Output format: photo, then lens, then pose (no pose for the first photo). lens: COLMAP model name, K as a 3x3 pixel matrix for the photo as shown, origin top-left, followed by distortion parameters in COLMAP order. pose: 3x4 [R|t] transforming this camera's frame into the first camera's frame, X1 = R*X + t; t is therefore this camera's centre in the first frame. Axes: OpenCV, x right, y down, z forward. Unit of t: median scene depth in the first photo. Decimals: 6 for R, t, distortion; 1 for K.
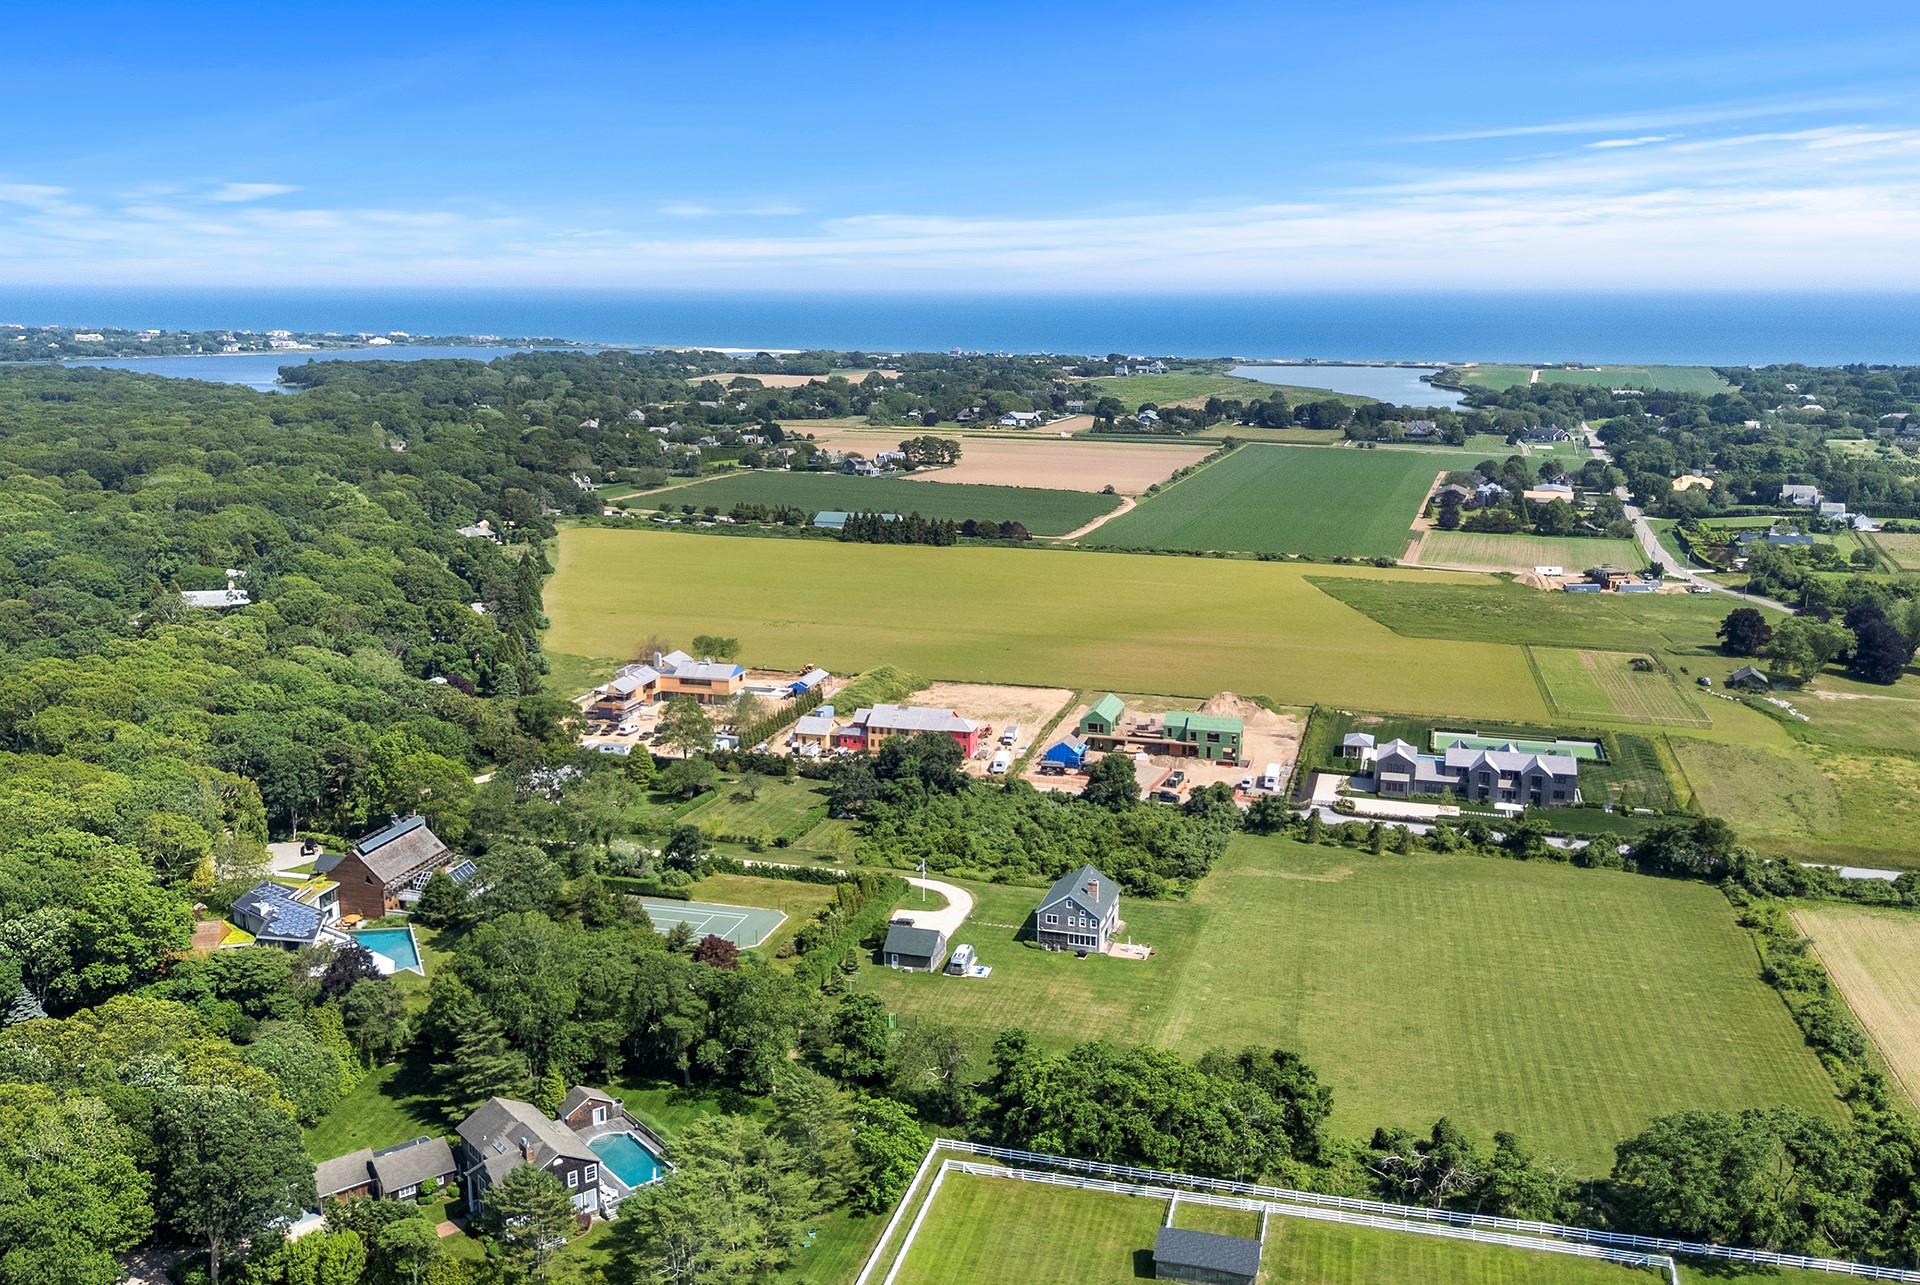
lens RADIAL K [[1689.2, 0, 960.0], [0, 1689.2, 642.5], [0, 0, 1]] dist [0.092678, -0.127818]
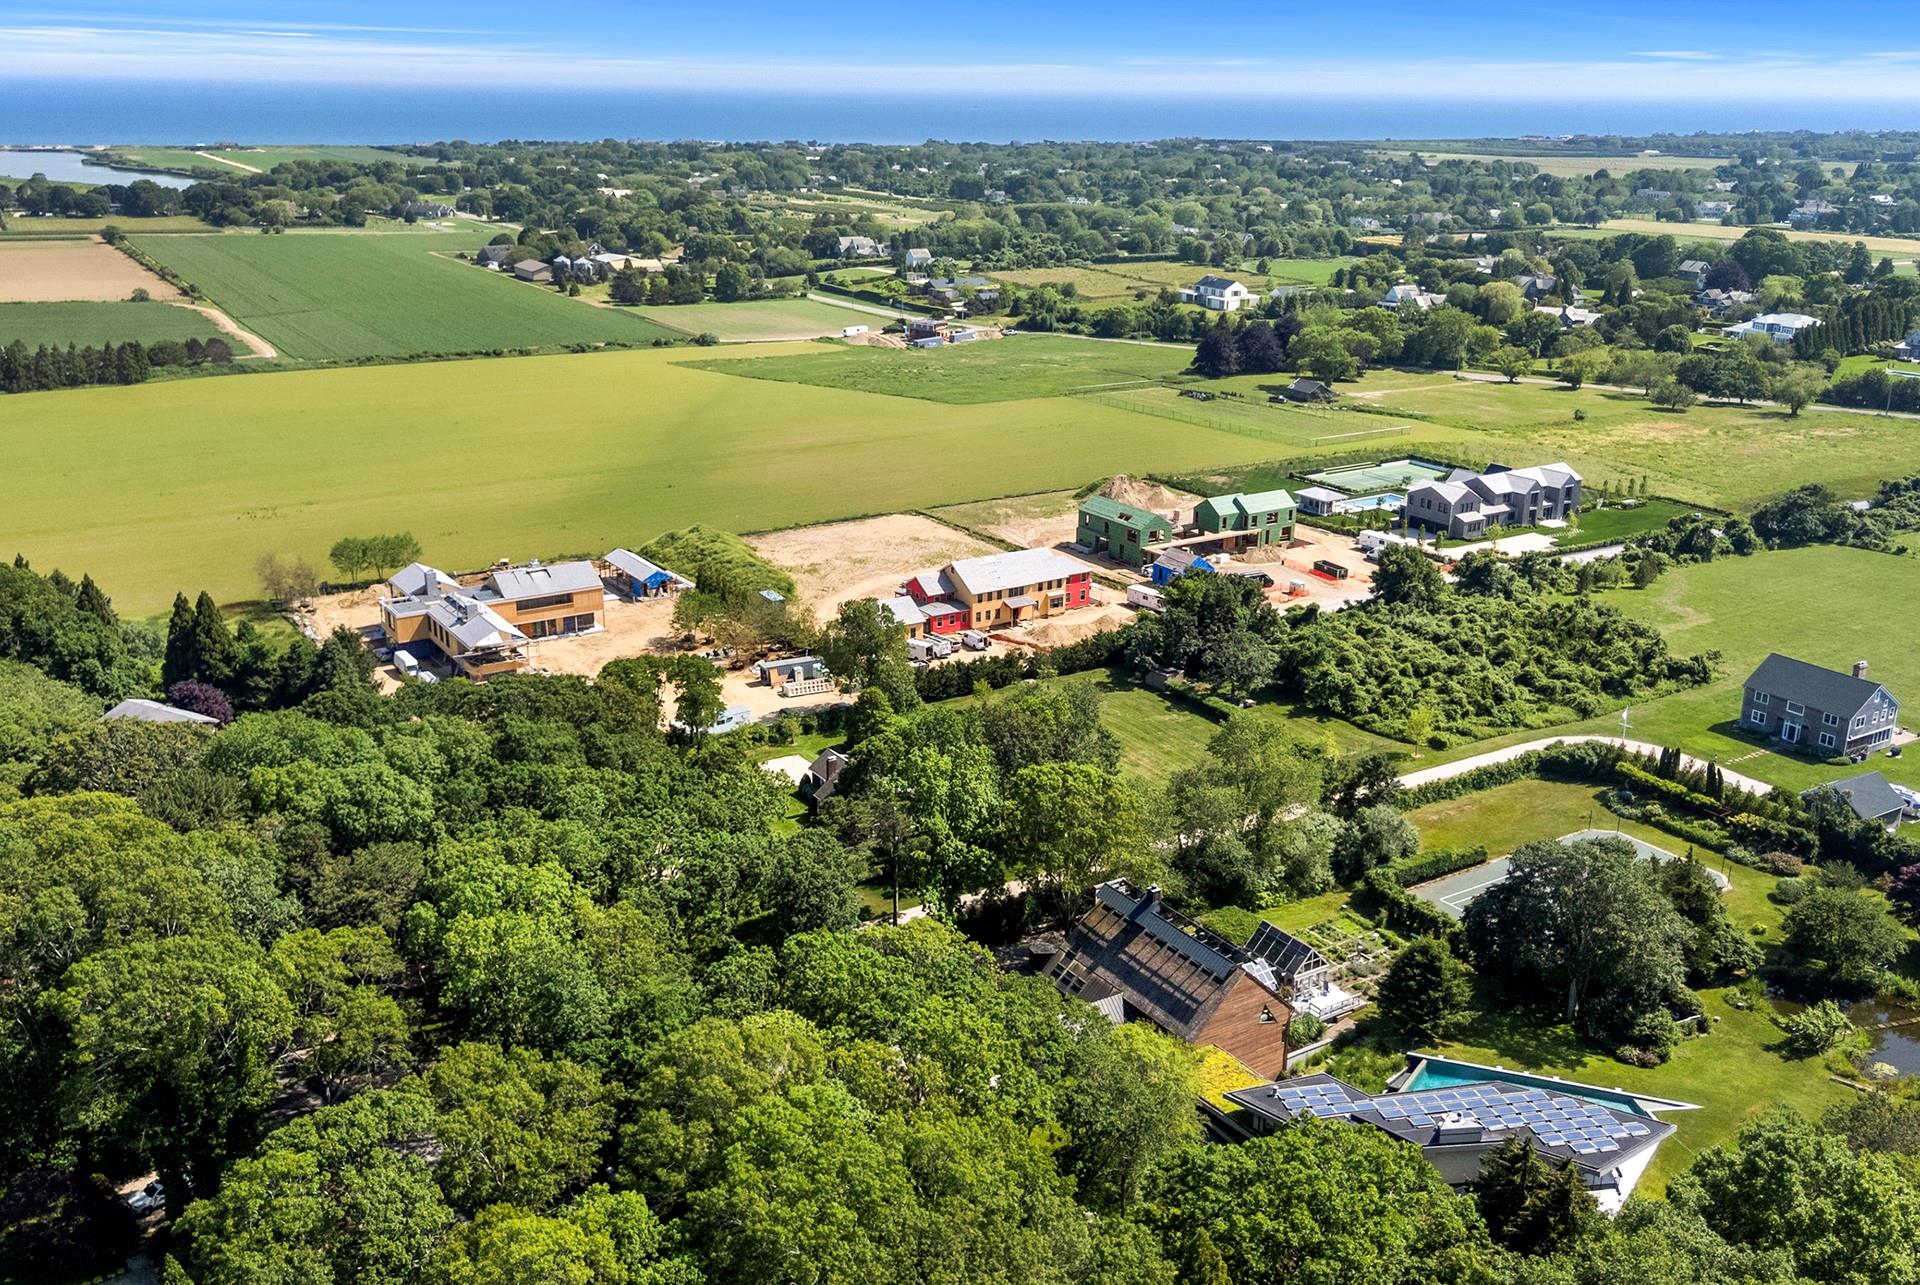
lens RADIAL K [[1689.2, 0, 960.0], [0, 1689.2, 642.5], [0, 0, 1]] dist [0.092678, -0.127818]
pose [[0.661956, -0.229854, 0.713429, -0.345823], [0.147673, 0.973157, 0.176514, -0.033205], [-0.734851, -0.011490, 0.678131, 0.341766]]
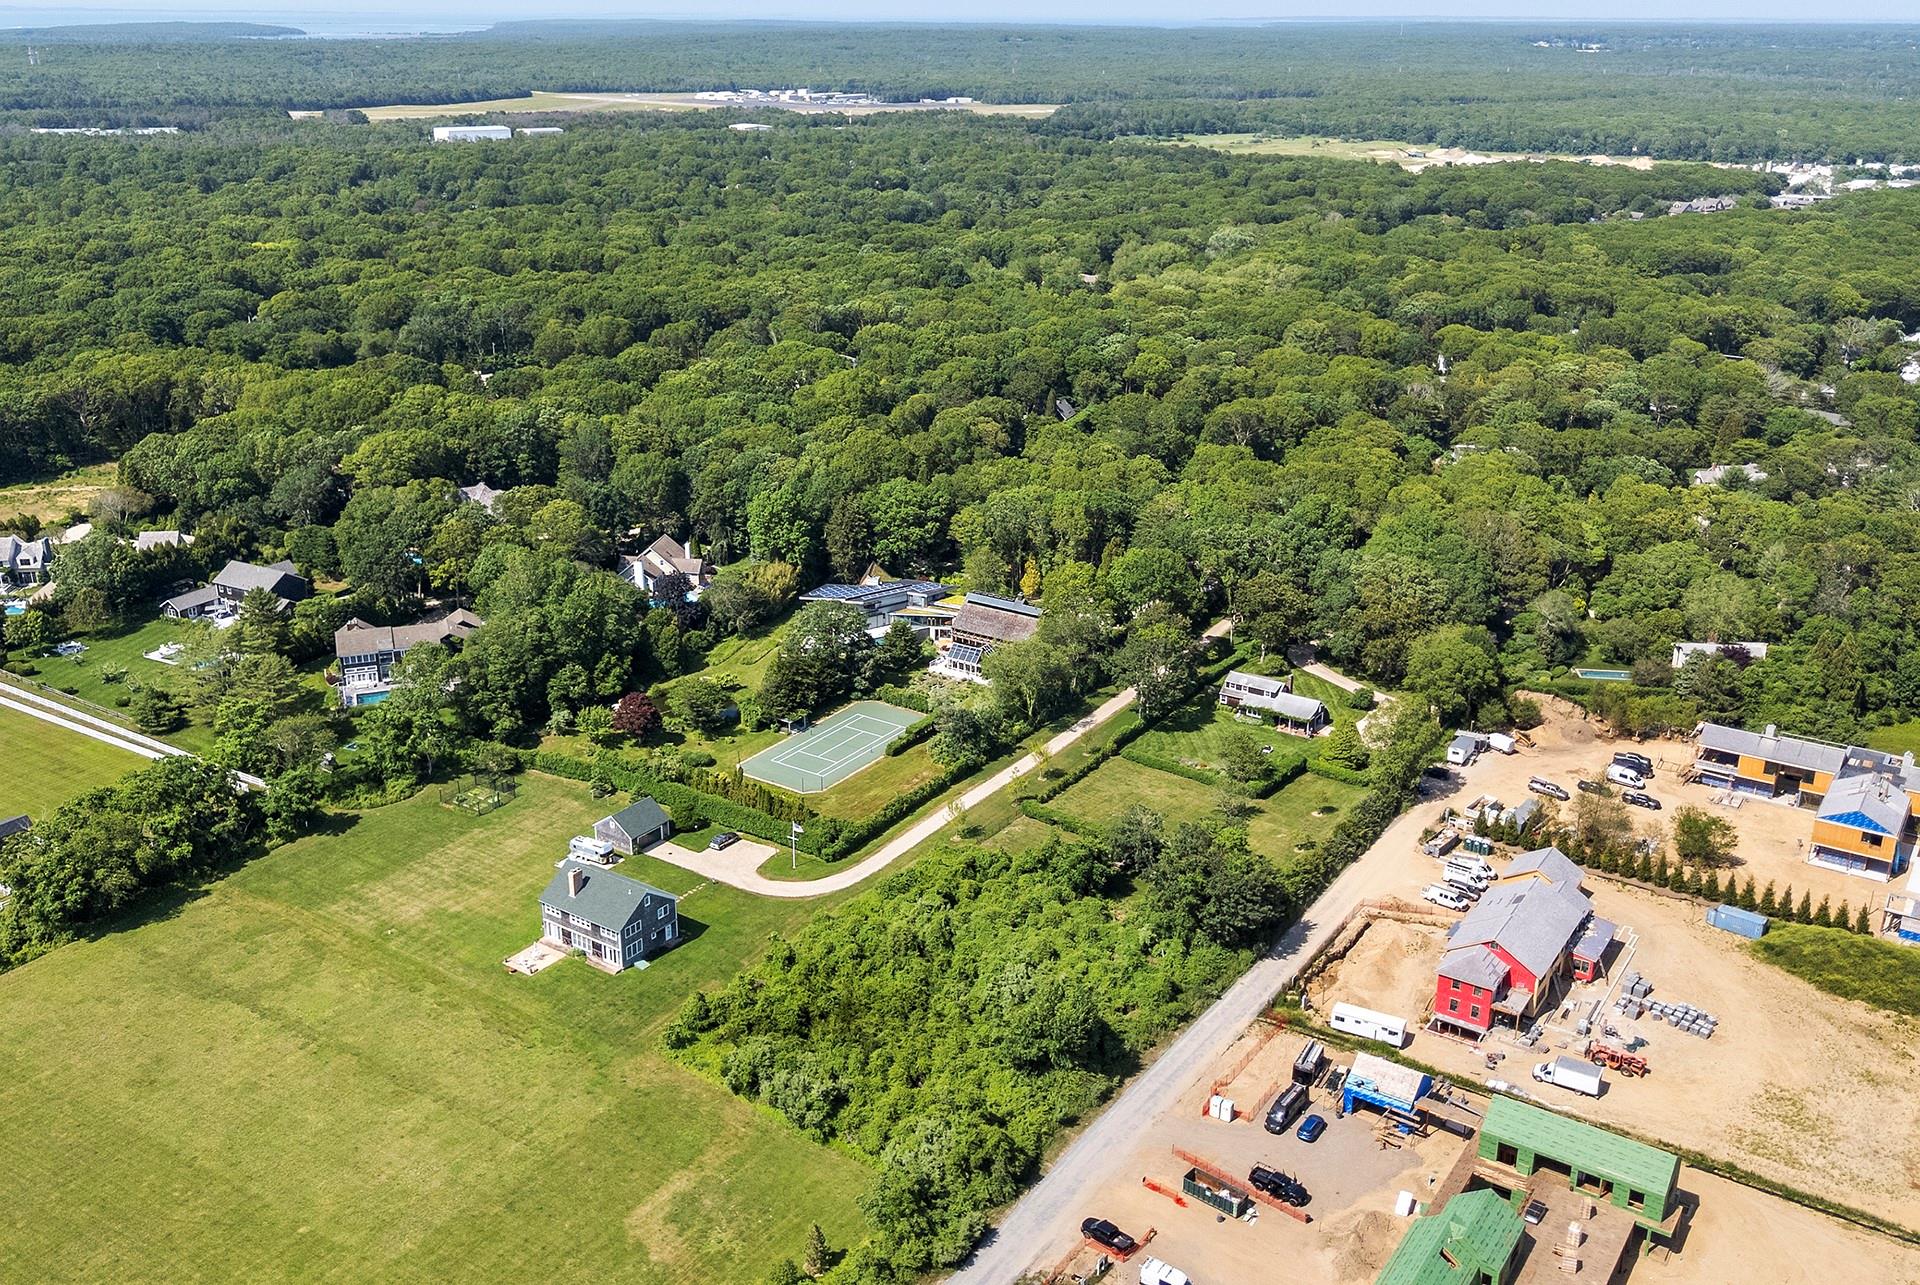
lens RADIAL K [[1689.2, 0, 960.0], [0, 1689.2, 642.5], [0, 0, 1]] dist [0.092678, -0.127818]
pose [[-0.315594, 0.327408, -0.890620, 0.318665], [-0.202911, 0.893591, 0.400402, -0.144212], [0.926945, 0.307081, -0.215578, 0.586493]]
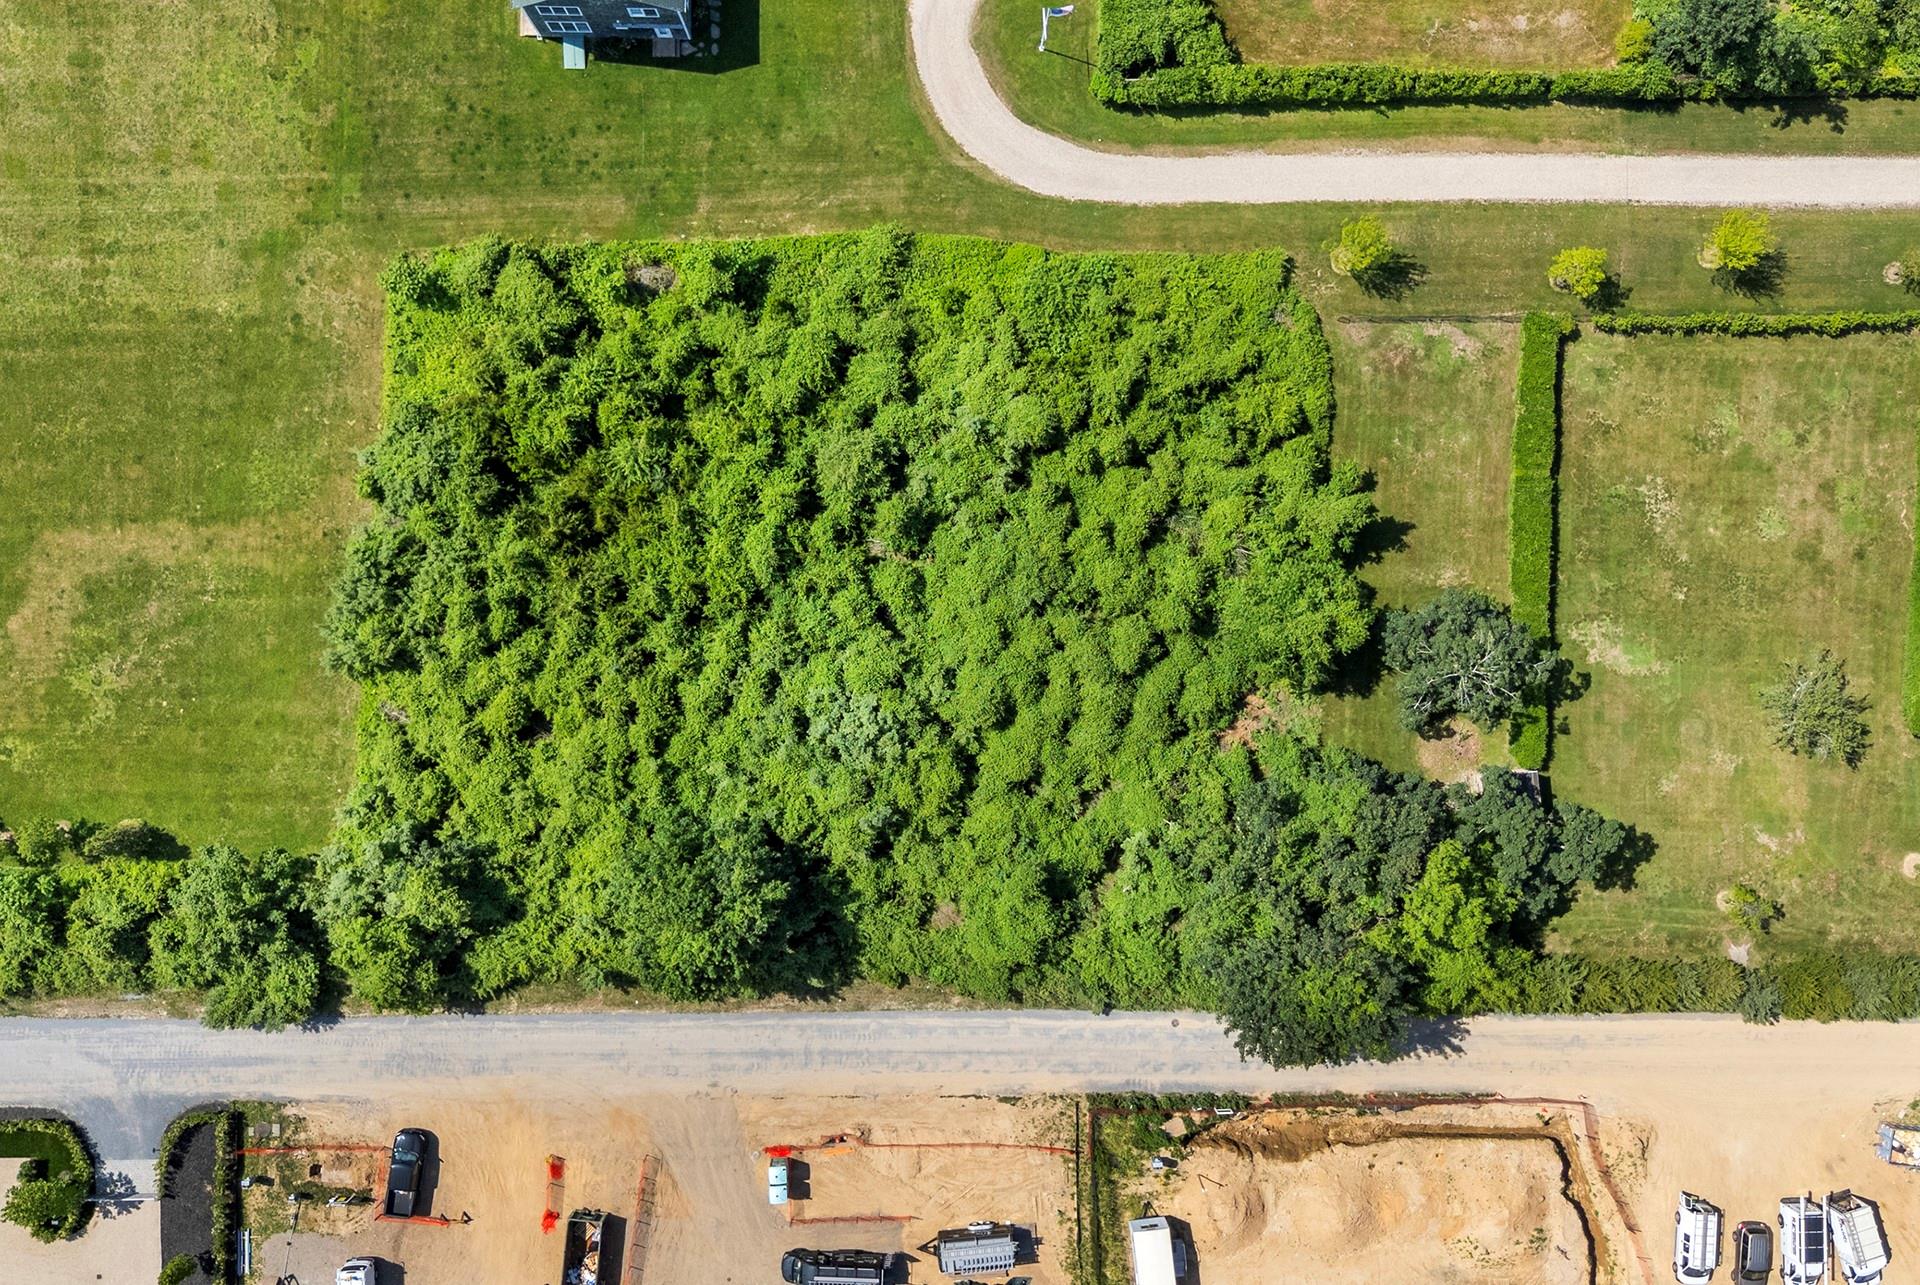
lens RADIAL K [[1689.2, 0, 960.0], [0, 1689.2, 642.5], [0, 0, 1]] dist [0.092678, -0.127818]
pose [[-0.962470, 0.270968, -0.015067, 0.019376], [-0.071069, -0.198074, 0.977607, -0.125789], [0.261916, 0.941989, 0.209897, 0.499529]]
